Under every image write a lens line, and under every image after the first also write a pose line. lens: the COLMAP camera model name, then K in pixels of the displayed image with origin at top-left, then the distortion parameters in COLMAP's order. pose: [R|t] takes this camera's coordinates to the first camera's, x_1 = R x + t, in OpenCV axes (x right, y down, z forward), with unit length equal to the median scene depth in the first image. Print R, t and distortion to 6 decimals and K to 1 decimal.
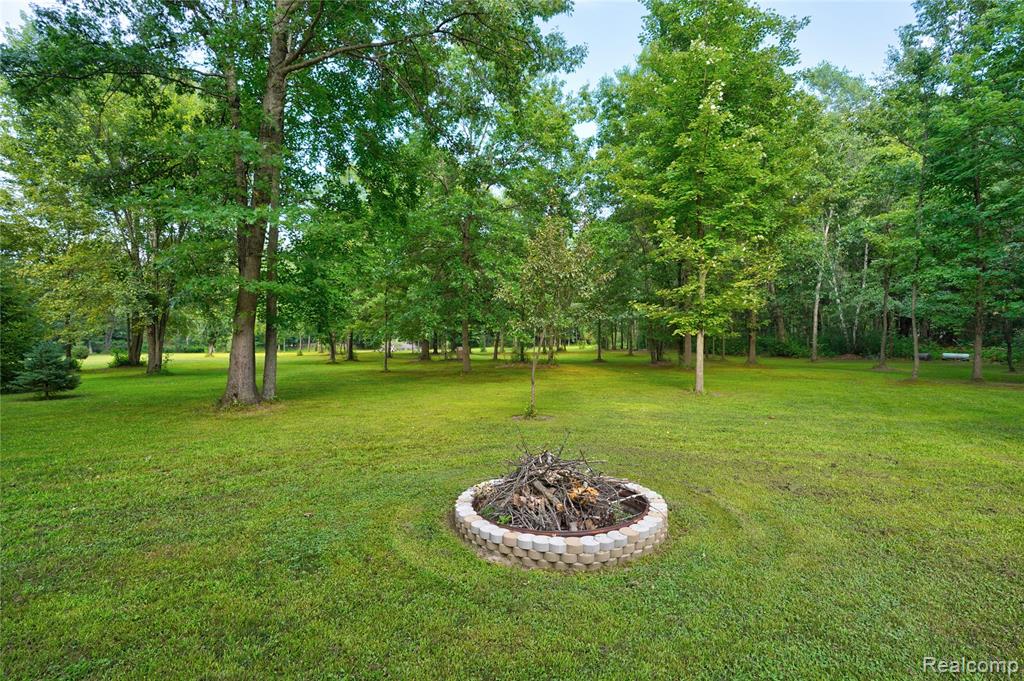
lens RADIAL K [[479.0, 0, 512.0], [0, 479.0, 340.5], [0, 0, 1]] dist [-0.060180, 0.024861]
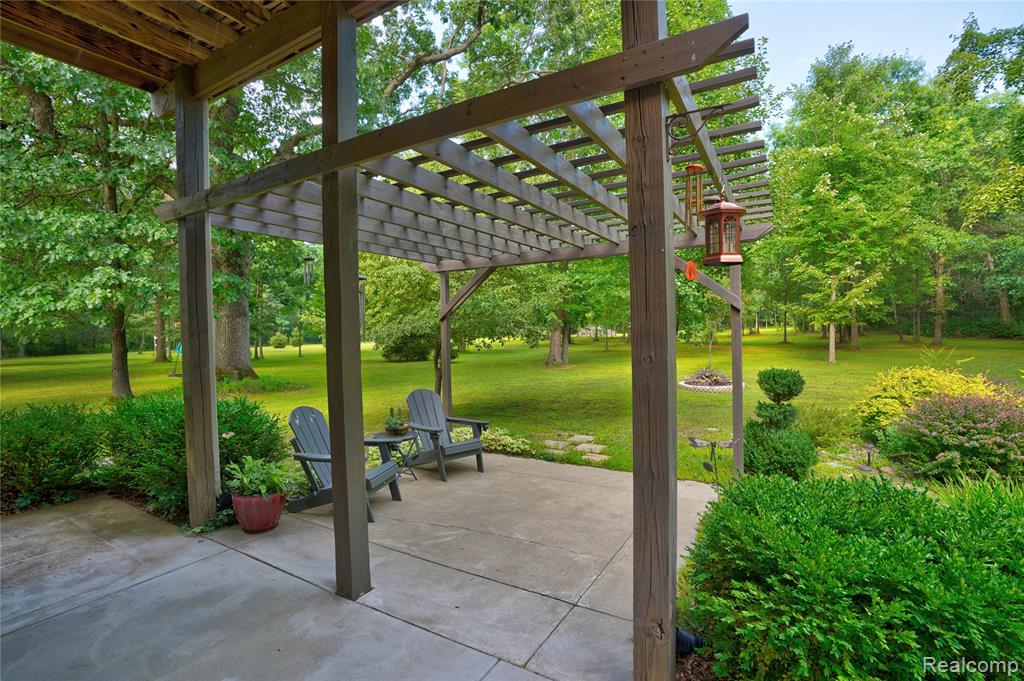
lens RADIAL K [[479.0, 0, 512.0], [0, 479.0, 340.5], [0, 0, 1]] dist [-0.060180, 0.024861]
pose [[0.925848, -0.005400, -0.377859, 0.014677], [0.018576, 0.999339, 0.031233, -0.018449], [0.377440, -0.035936, 0.925336, -0.504984]]
